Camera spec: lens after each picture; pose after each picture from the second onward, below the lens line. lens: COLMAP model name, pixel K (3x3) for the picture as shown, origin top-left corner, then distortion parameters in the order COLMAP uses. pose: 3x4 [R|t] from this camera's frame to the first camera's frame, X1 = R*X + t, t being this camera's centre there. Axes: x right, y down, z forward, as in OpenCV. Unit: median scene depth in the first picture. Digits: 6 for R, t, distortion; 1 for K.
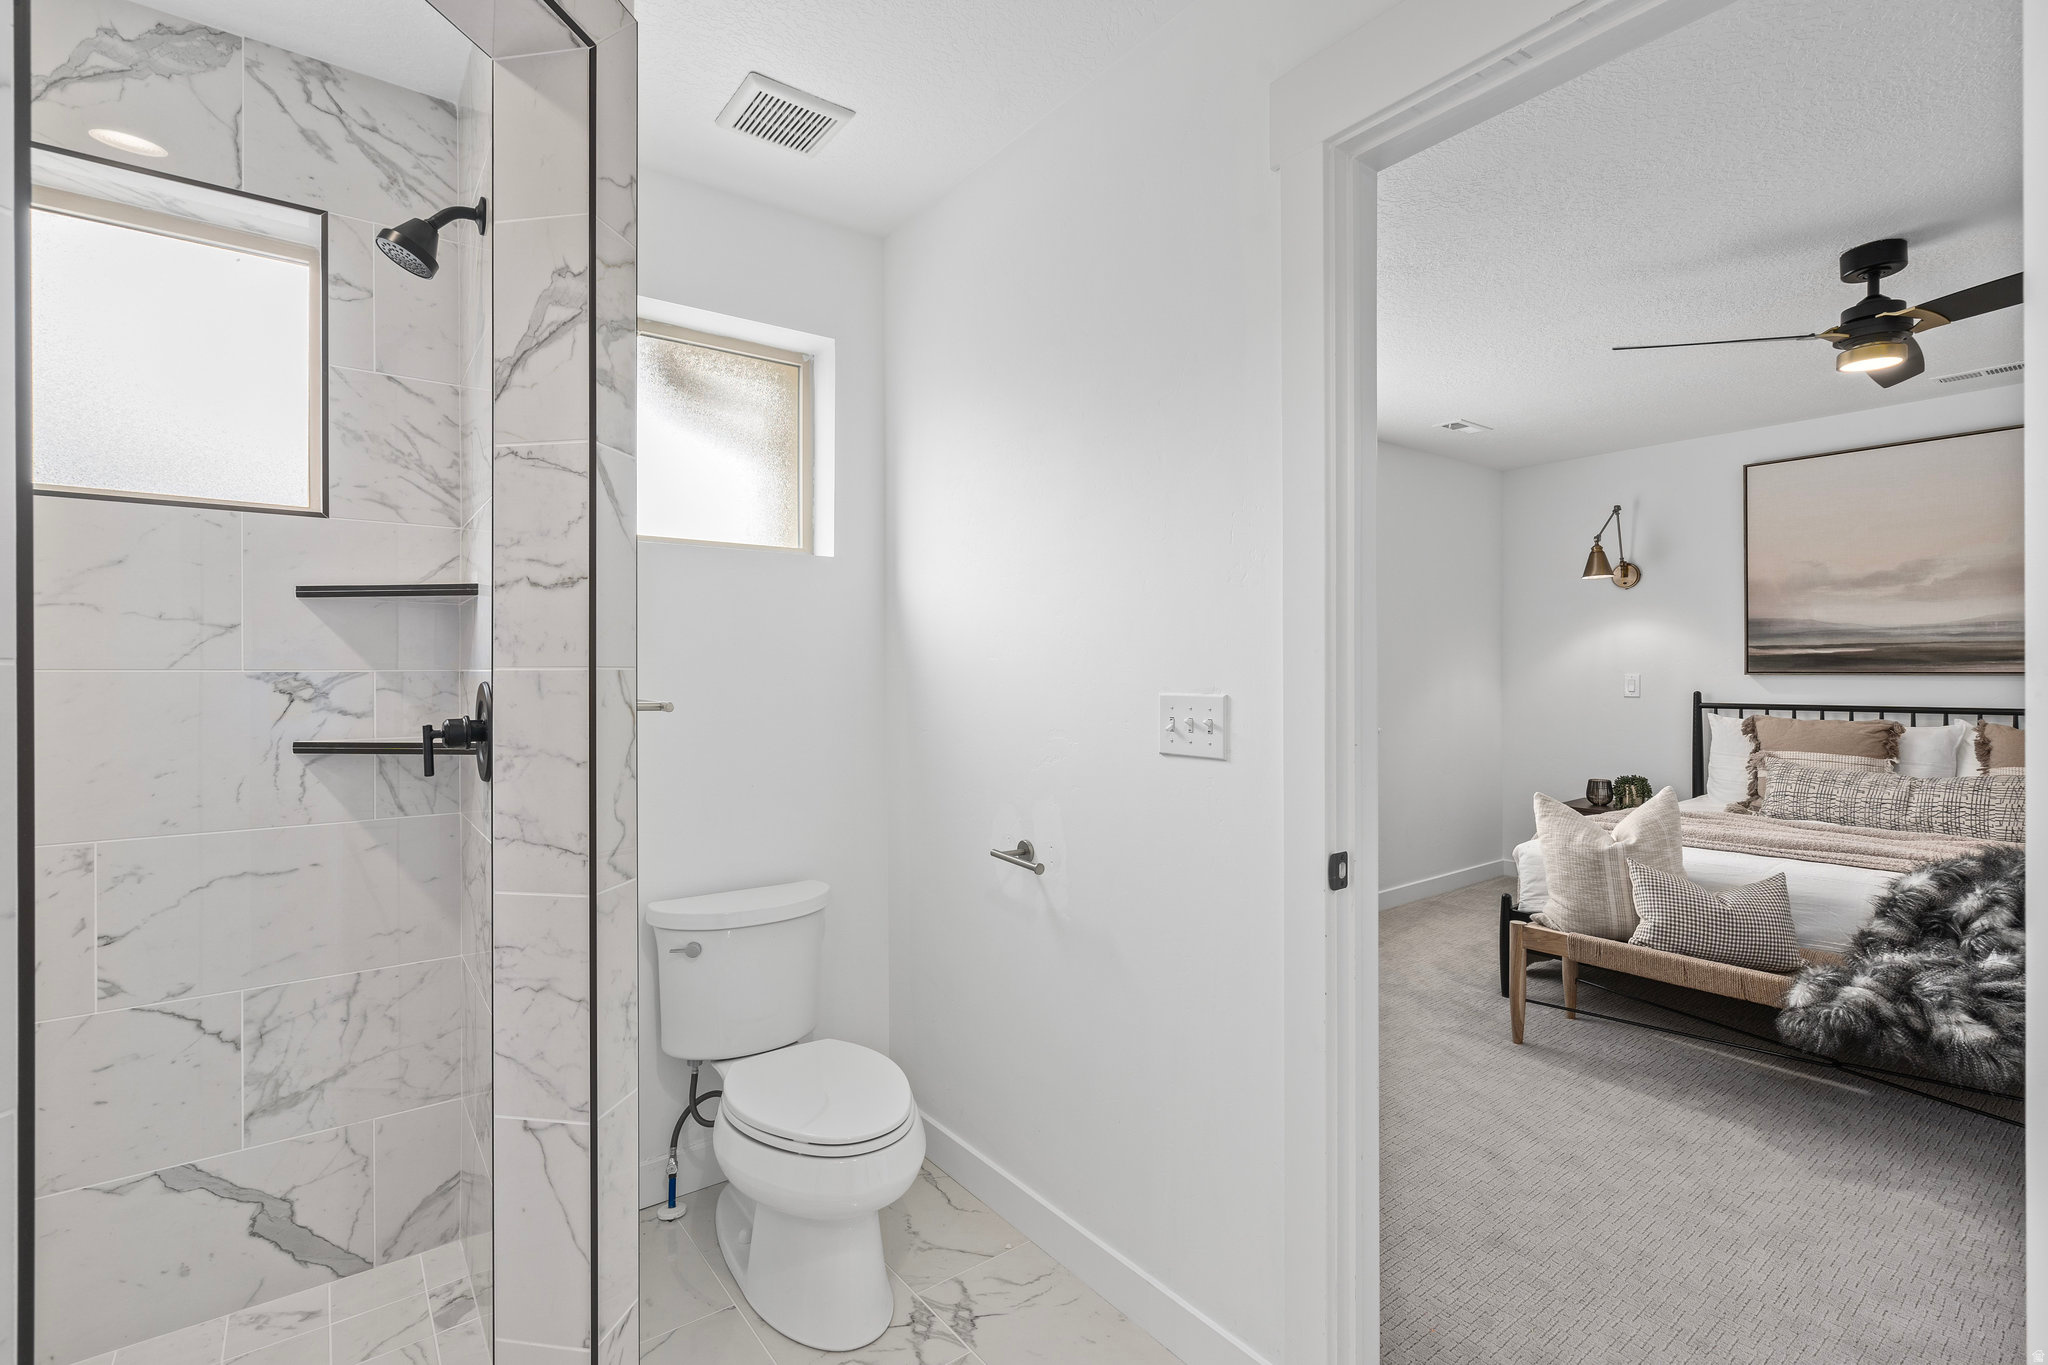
lens RADIAL K [[948.6, 0, 1025.5], [0, 948.6, 676.9], [0, 0, 1]] dist [-0.000953, -0.000313]
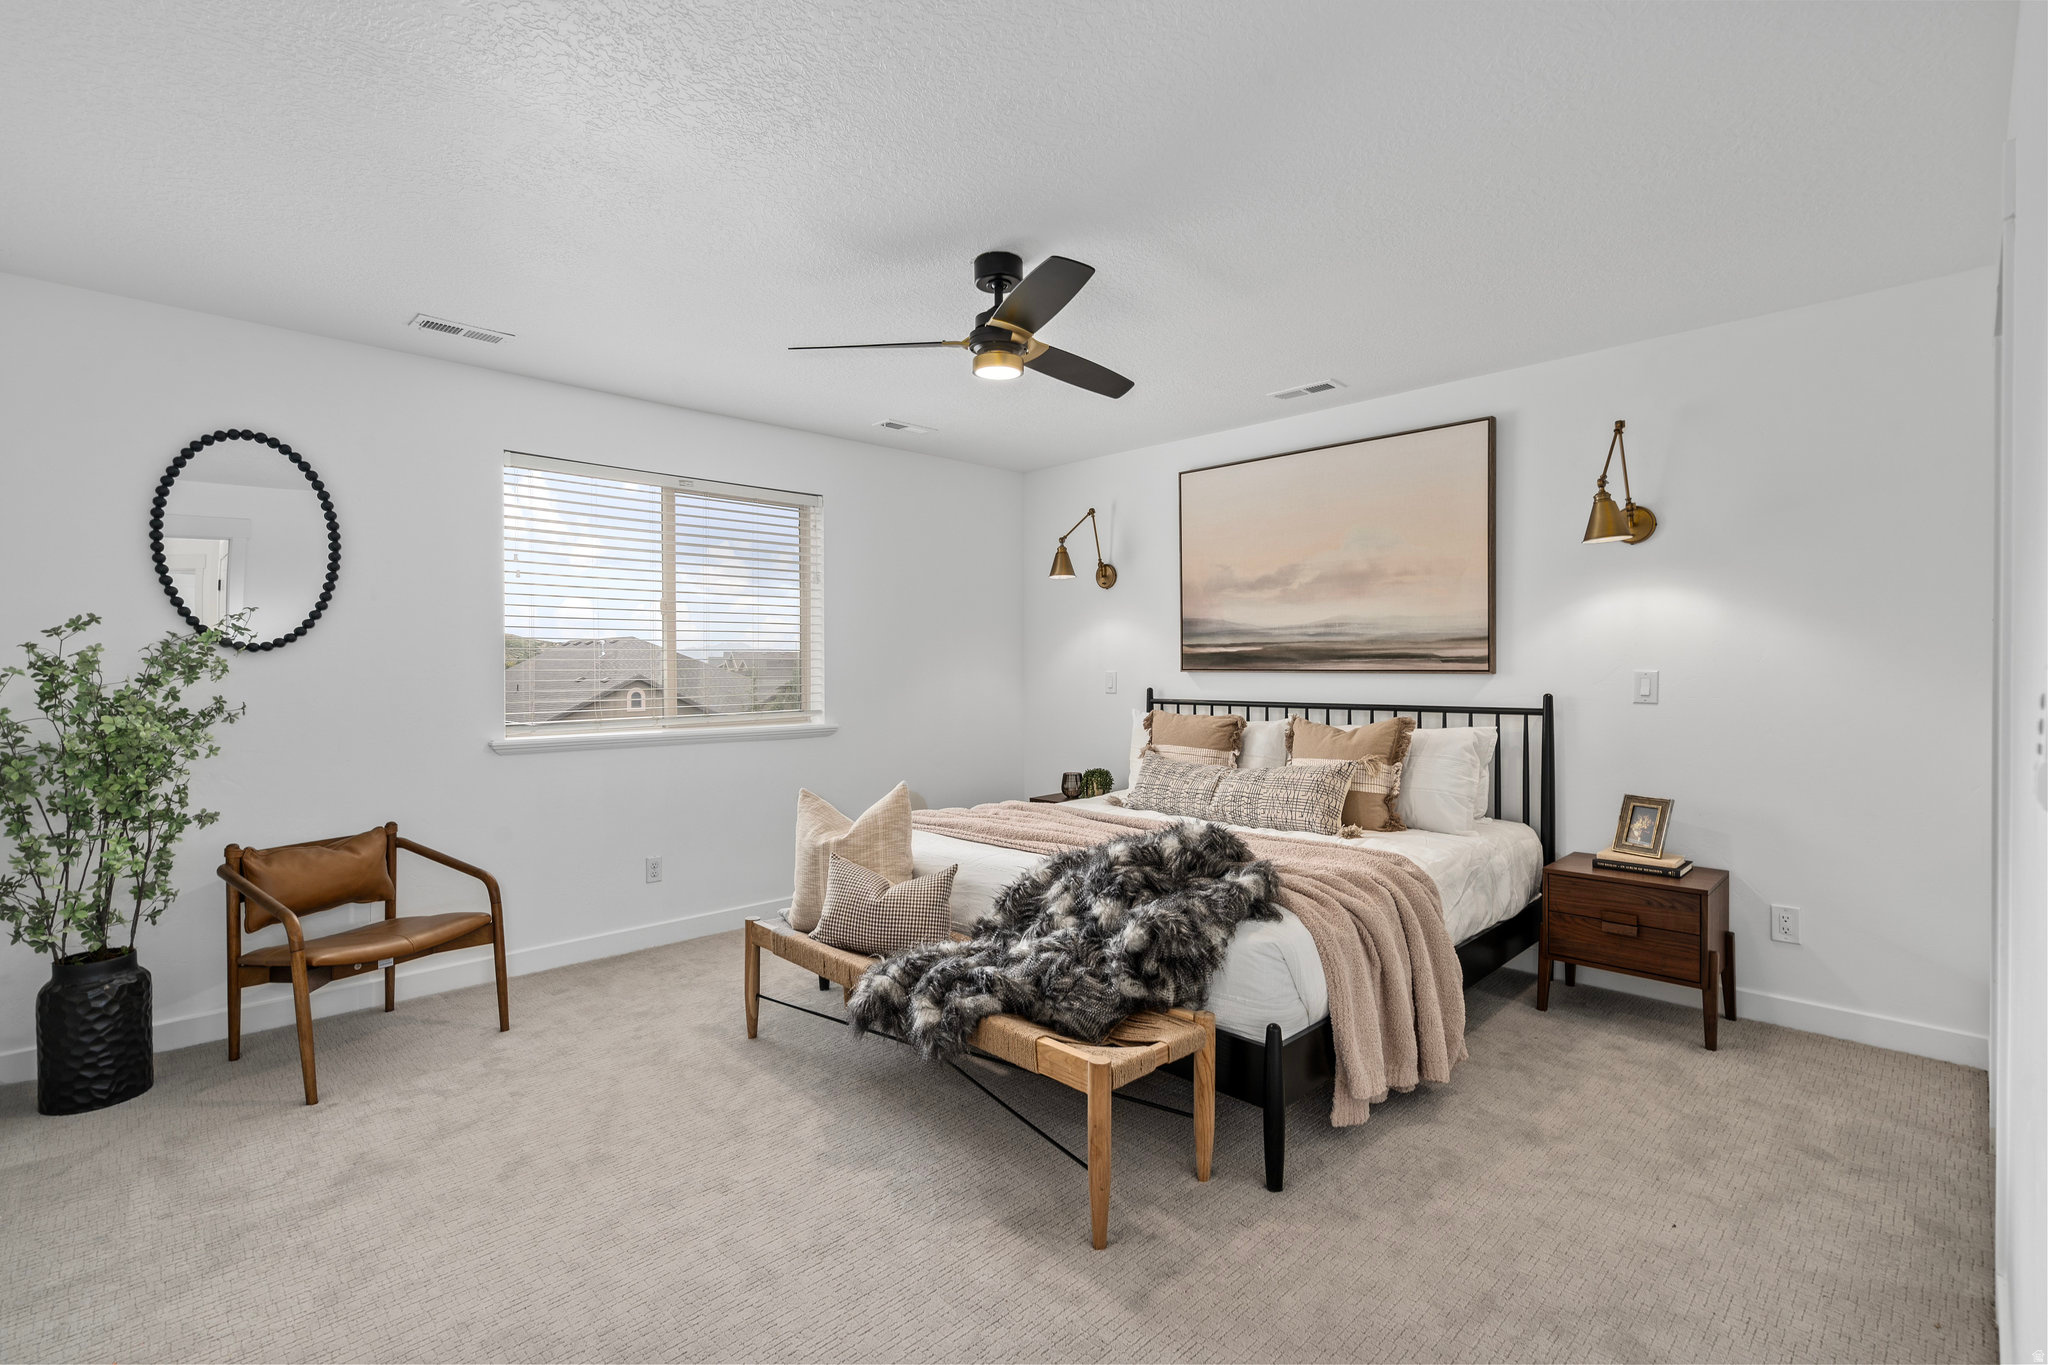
lens RADIAL K [[948.6, 0, 1025.5], [0, 948.6, 676.9], [0, 0, 1]] dist [-0.000953, -0.000313]
pose [[0.990810, 0.001364, 0.135254, 0.490948], [-0.001650, 0.999997, 0.002008, 0.001619], [-0.135251, -0.002213, 0.990809, -0.021561]]
